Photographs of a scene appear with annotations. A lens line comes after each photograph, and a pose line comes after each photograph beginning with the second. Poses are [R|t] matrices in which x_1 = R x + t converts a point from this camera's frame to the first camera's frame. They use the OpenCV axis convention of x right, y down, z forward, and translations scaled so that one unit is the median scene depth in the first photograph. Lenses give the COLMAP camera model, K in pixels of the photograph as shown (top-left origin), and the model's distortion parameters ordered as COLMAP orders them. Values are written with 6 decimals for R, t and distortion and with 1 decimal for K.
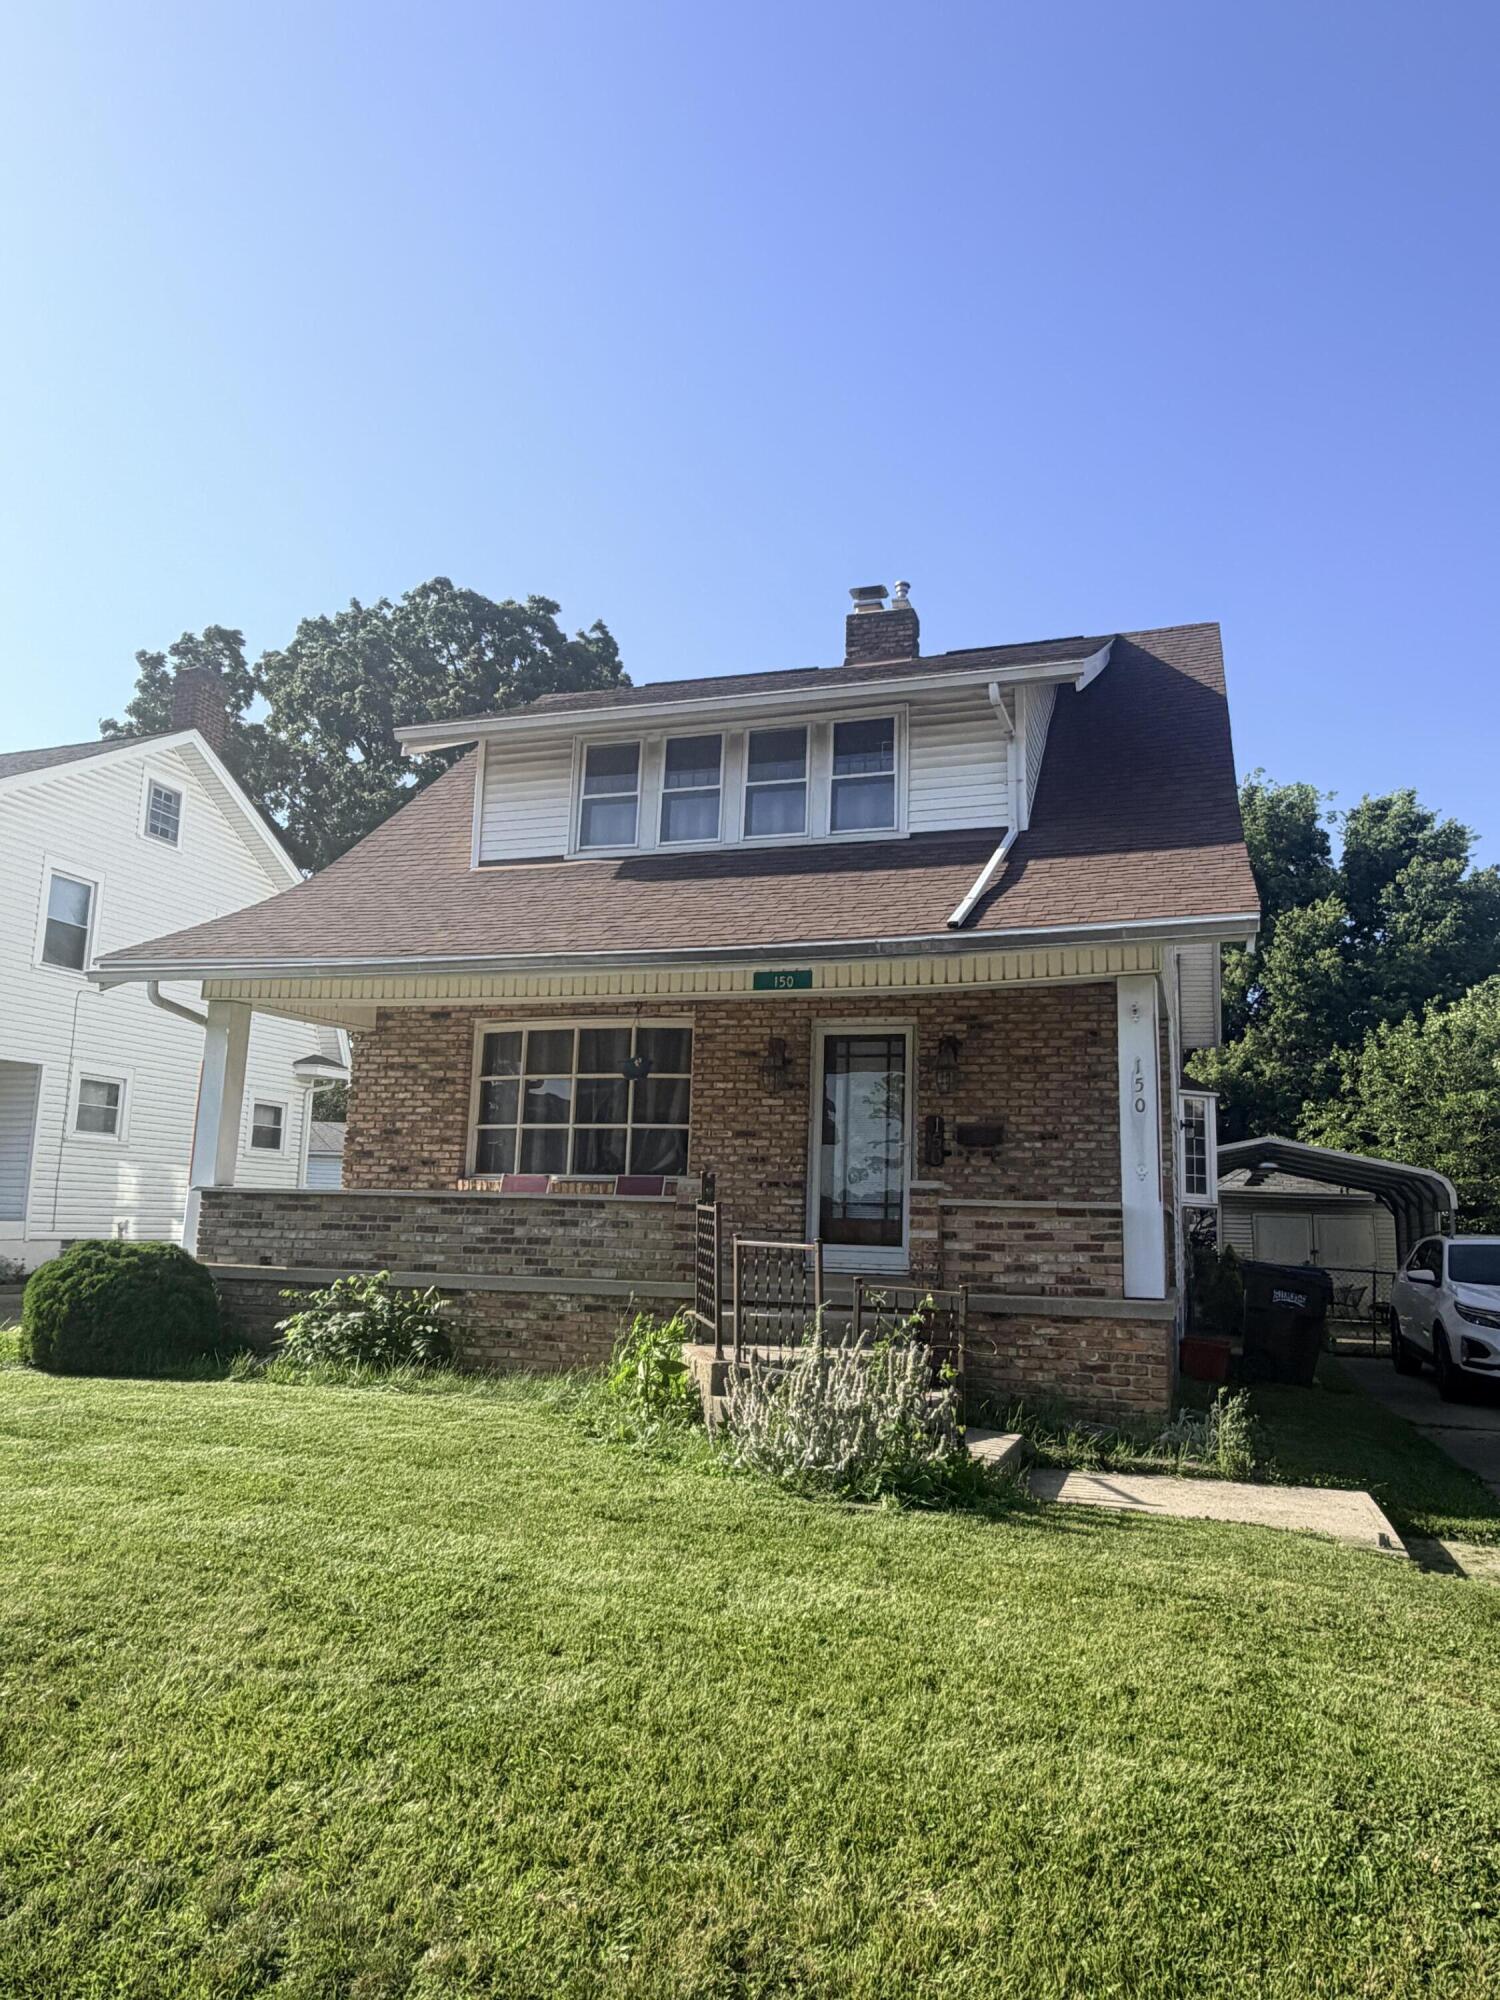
lens RADIAL K [[1322.0, 0, 762.3], [0, 1322.0, 1006.8], [0, 0, 1]] dist [0.002403, -0.005498]
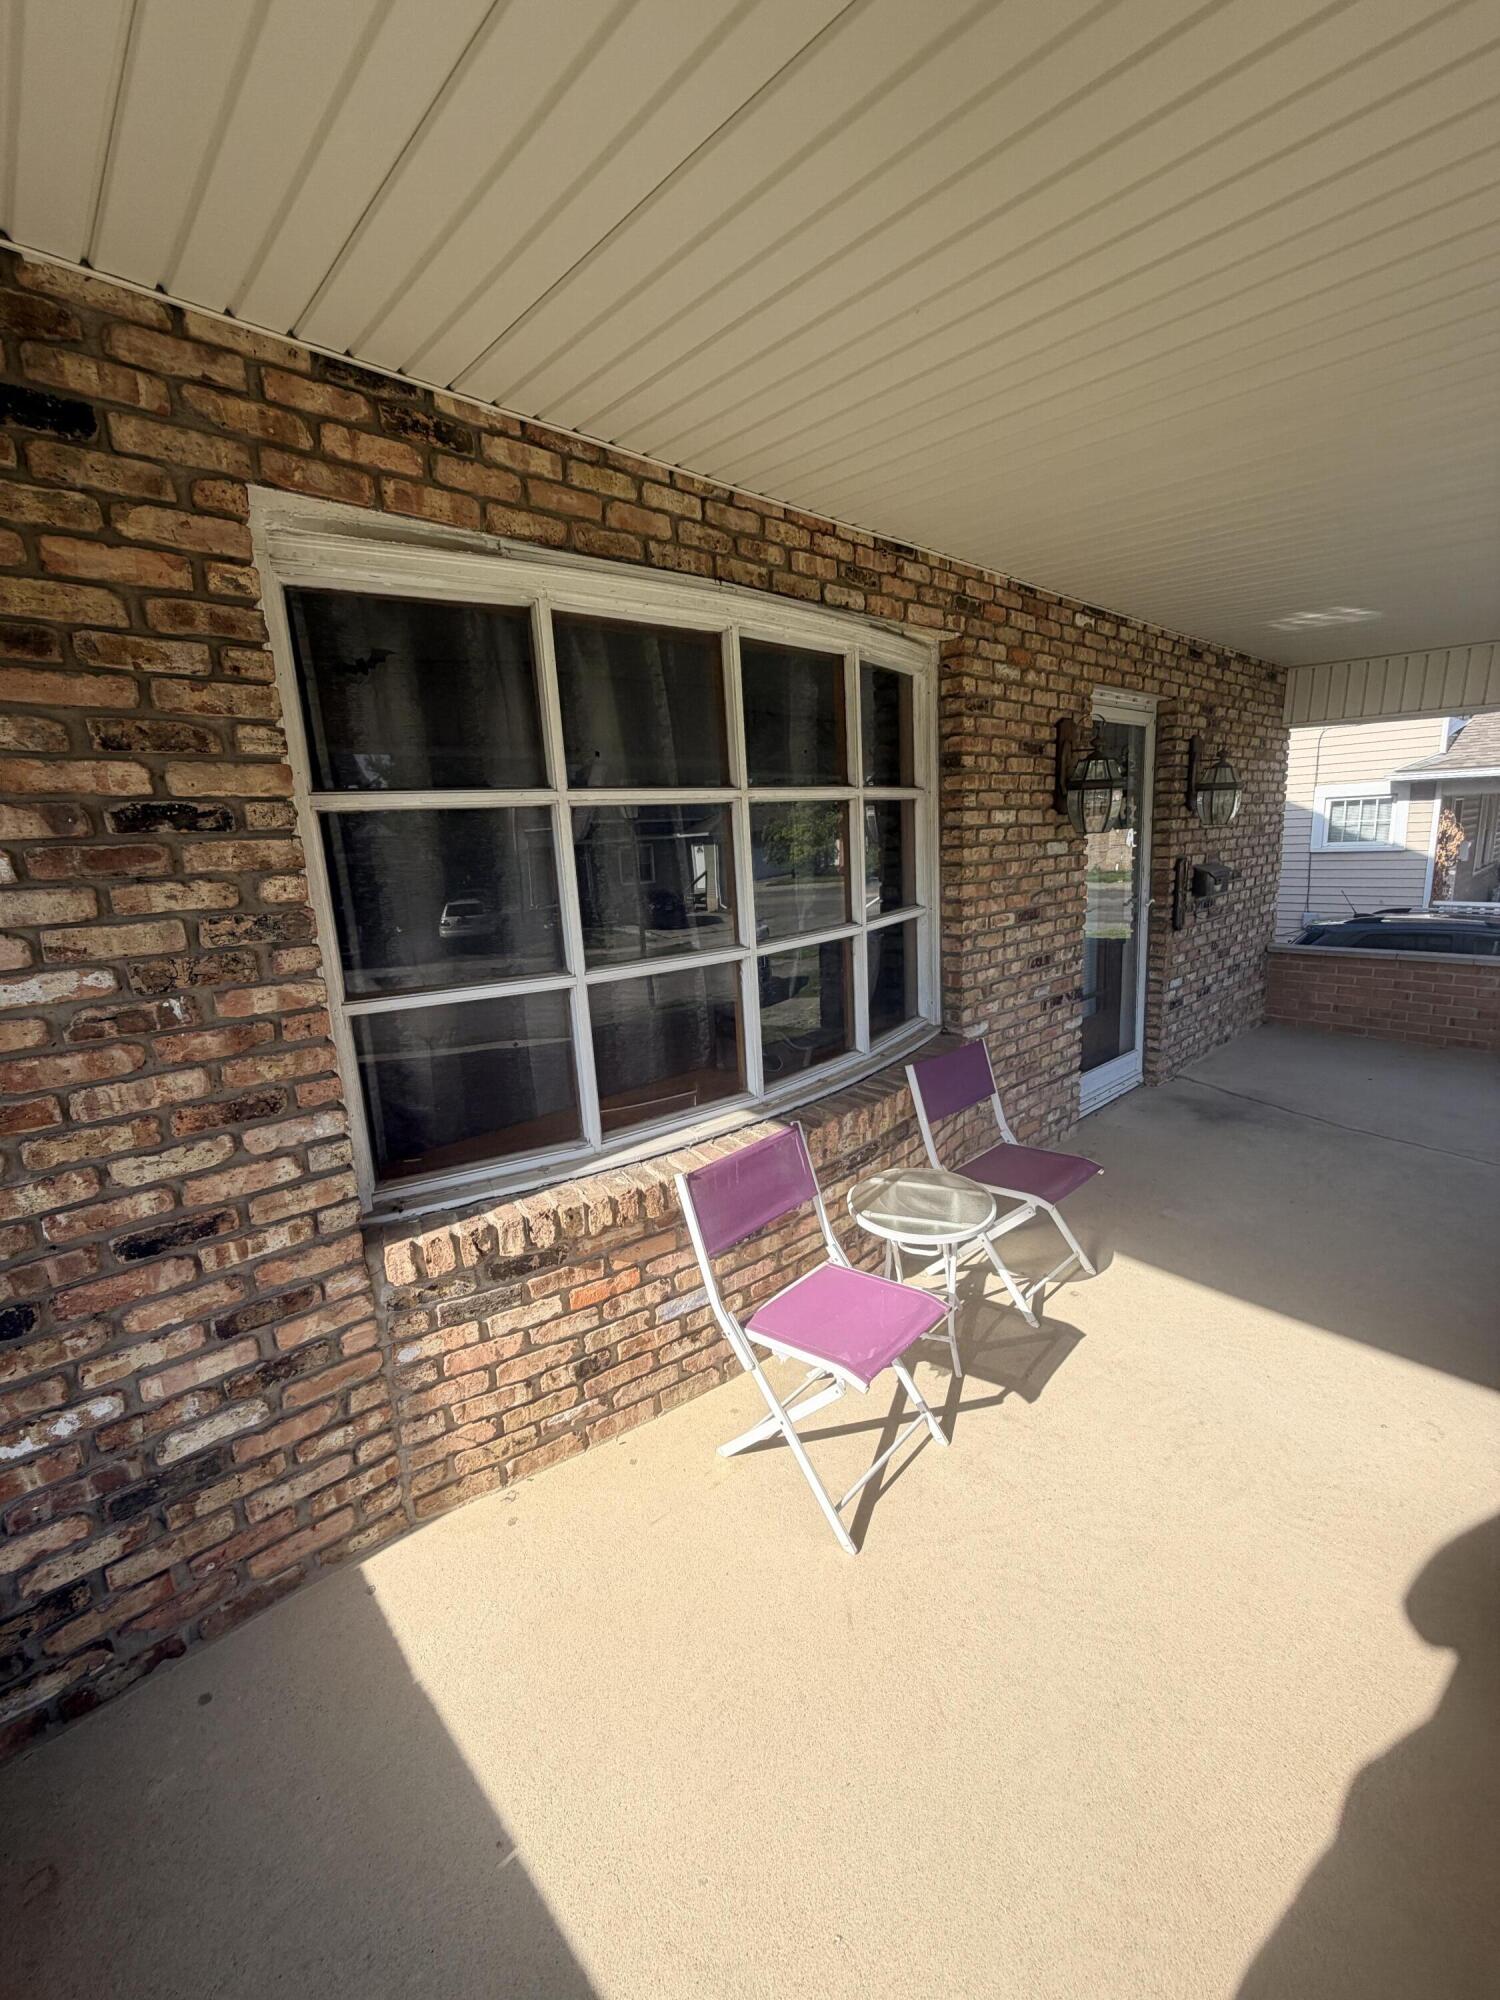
lens RADIAL K [[793.7, 0, 749.1], [0, 793.7, 993.6], [0, 0, 1]] dist [0.002560, -0.000419]
pose [[0.500297, -0.222039, 0.836900, -0.331173], [-0.080896, 0.950346, 0.300497, 0.043034], [-0.862067, -0.218039, 0.457493, 0.963595]]
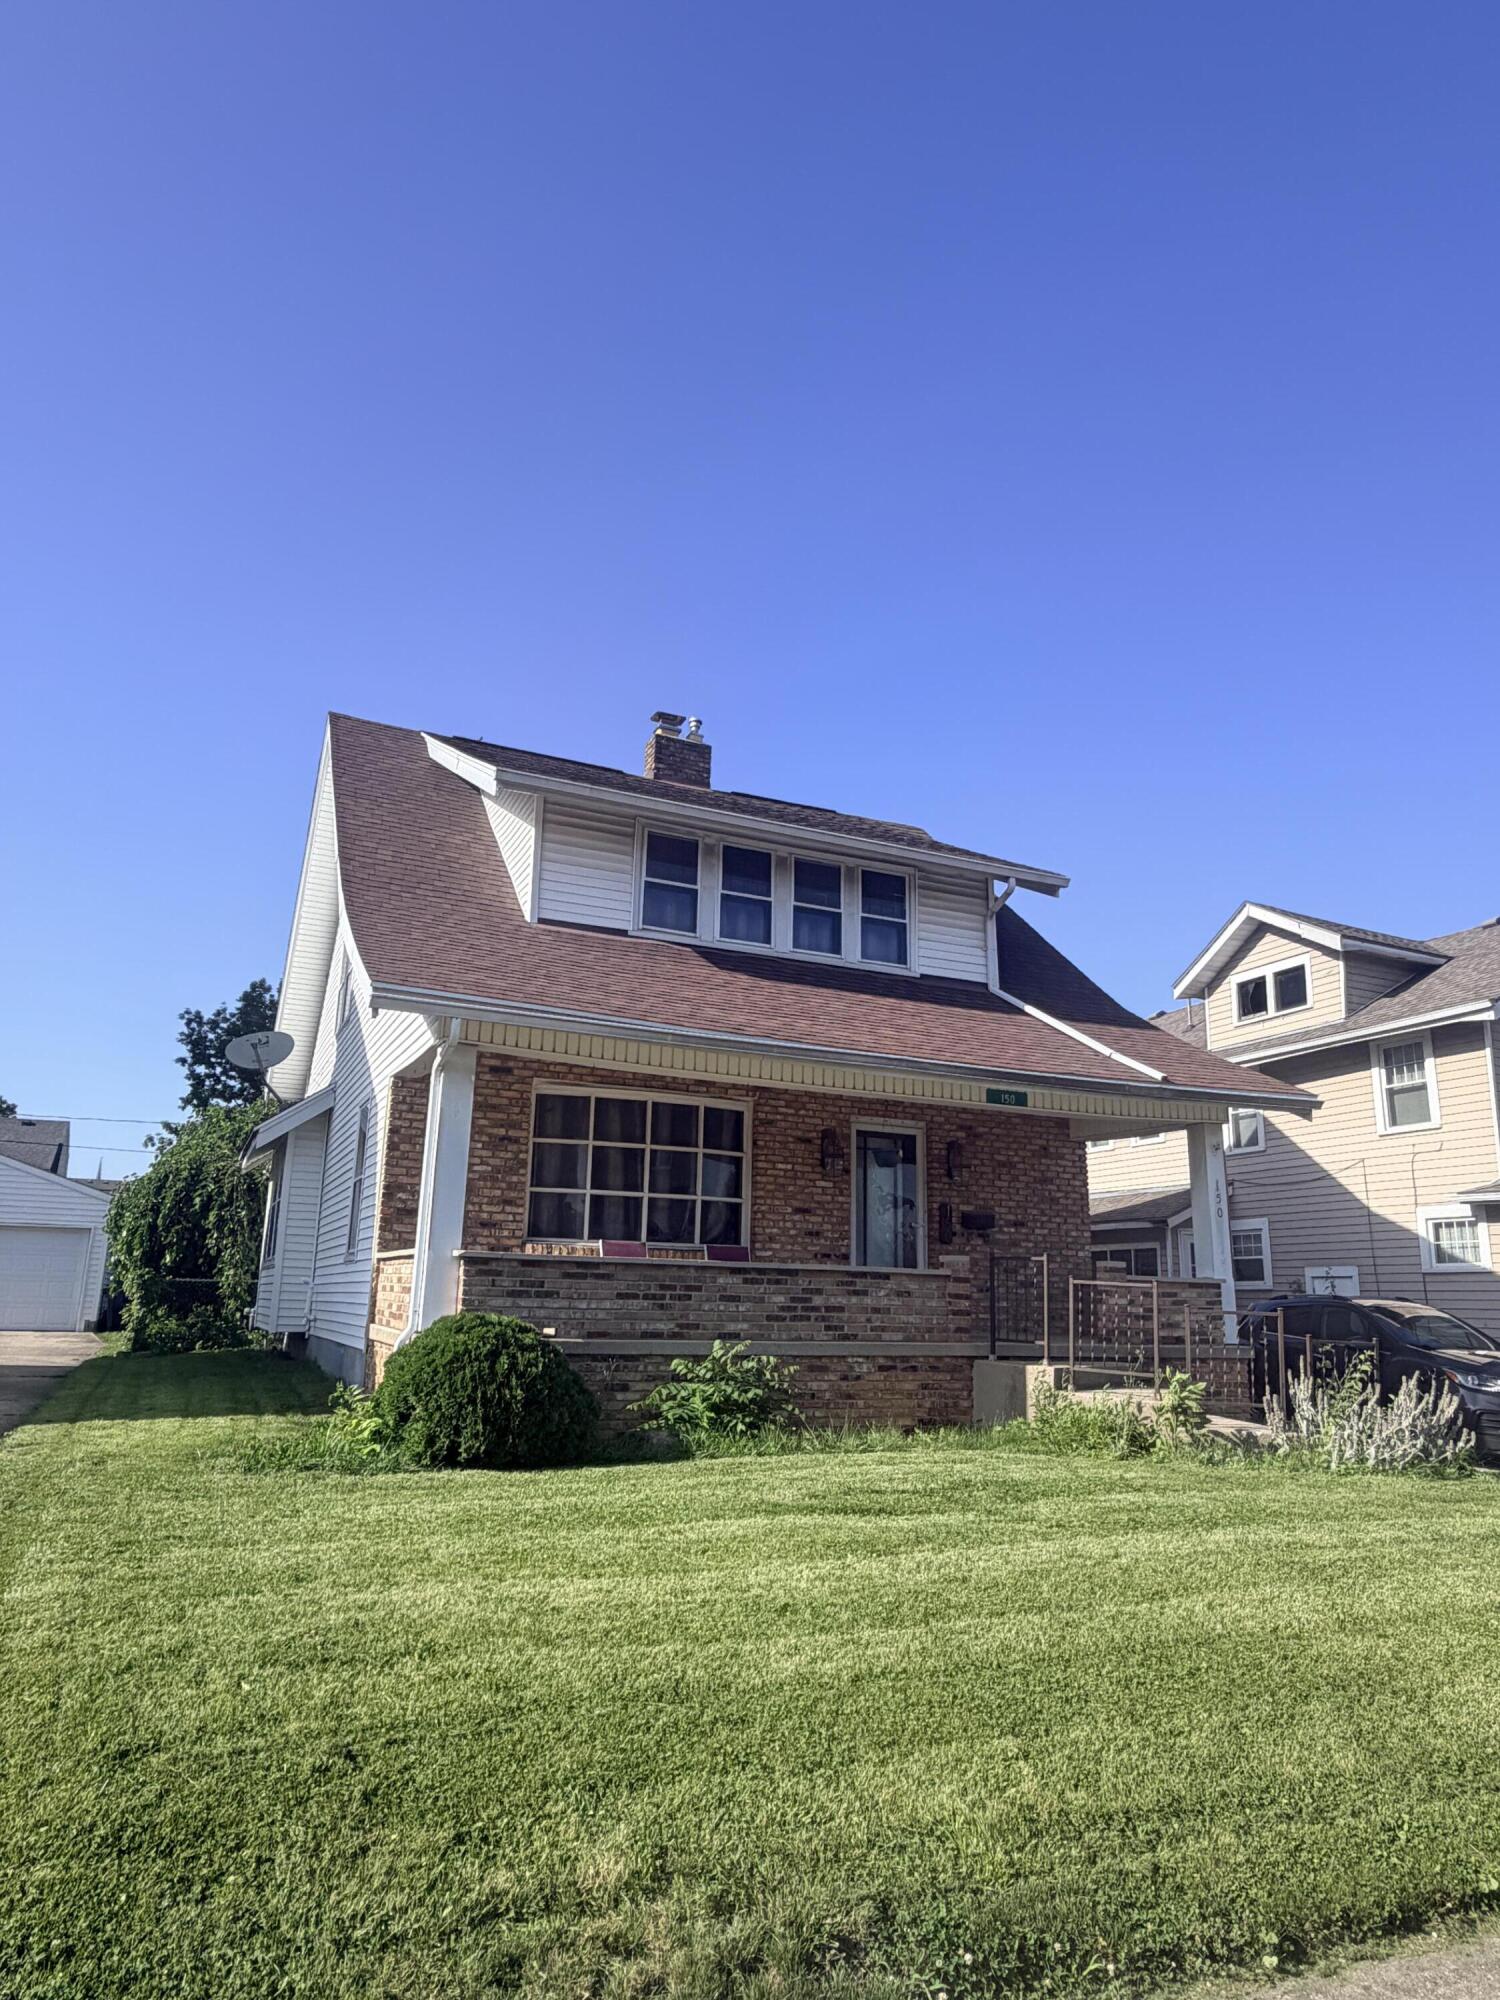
lens RADIAL K [[1271.2, 0, 751.9], [0, 1271.2, 1002.9], [0, 0, 1]] dist [-0.002171, 0.001491]
pose [[0.743556, 0.145324, 0.652691, -0.803999], [-0.114495, 0.989352, -0.089848, 0.022521], [-0.658798, -0.007923, 0.752278, 0.205749]]
